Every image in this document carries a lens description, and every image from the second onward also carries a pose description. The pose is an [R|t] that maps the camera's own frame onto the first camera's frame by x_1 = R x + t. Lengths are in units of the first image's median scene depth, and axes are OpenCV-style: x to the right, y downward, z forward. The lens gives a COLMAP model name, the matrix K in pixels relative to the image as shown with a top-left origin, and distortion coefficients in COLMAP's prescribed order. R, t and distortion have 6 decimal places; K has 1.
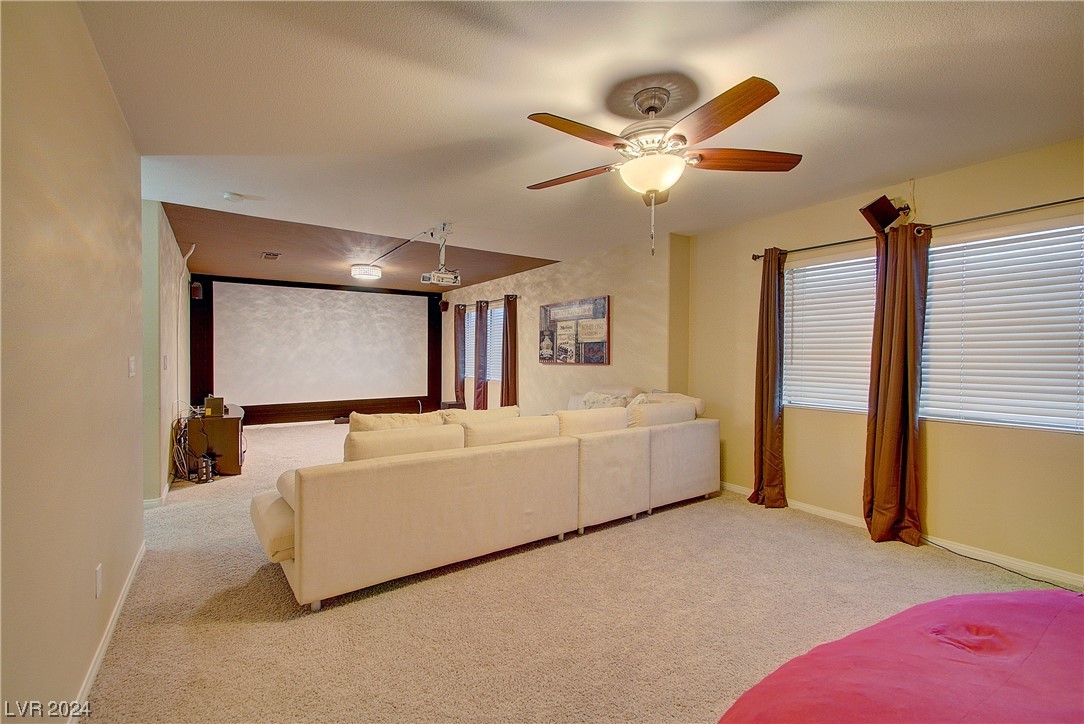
lens RADIAL K [[492.9, 0, 544.0], [0, 492.9, 358.3], [0, 0, 1]] dist [0.003031, 0.003528]
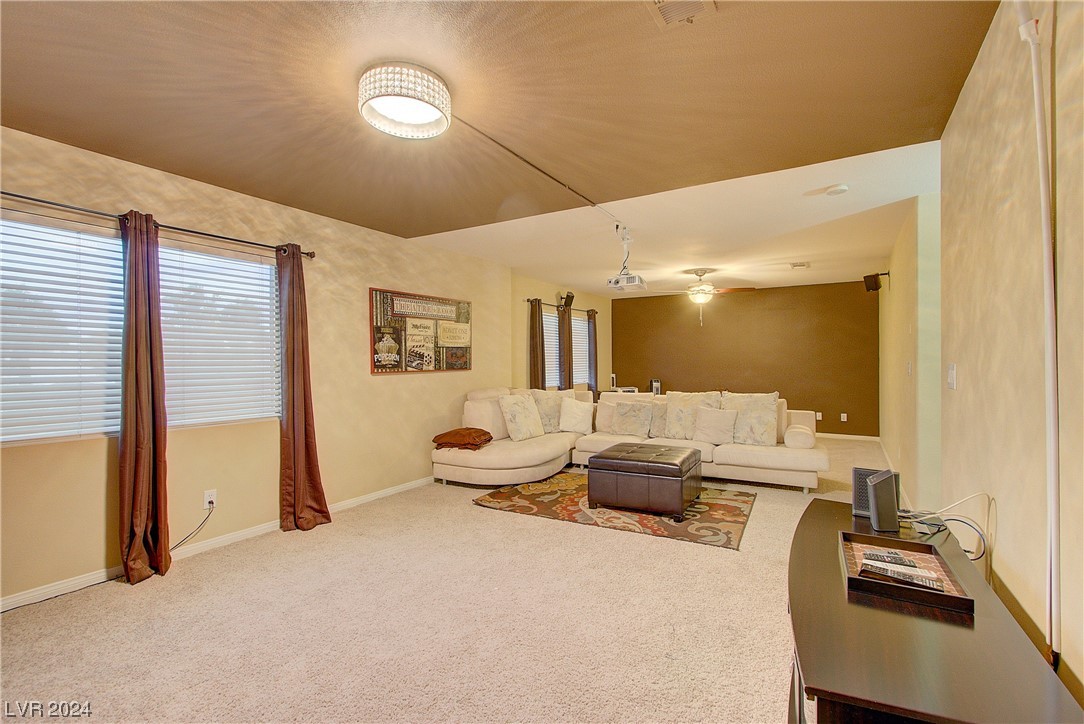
lens RADIAL K [[492.9, 0, 543.5], [0, 492.9, 362.9], [0, 0, 1]] dist [0.003031, 0.003528]
pose [[-0.431262, -0.007949, 0.902192, -0.759653], [0.012340, 0.999816, 0.014707, -0.012908], [-0.902142, 0.017475, -0.431085, 1.159032]]
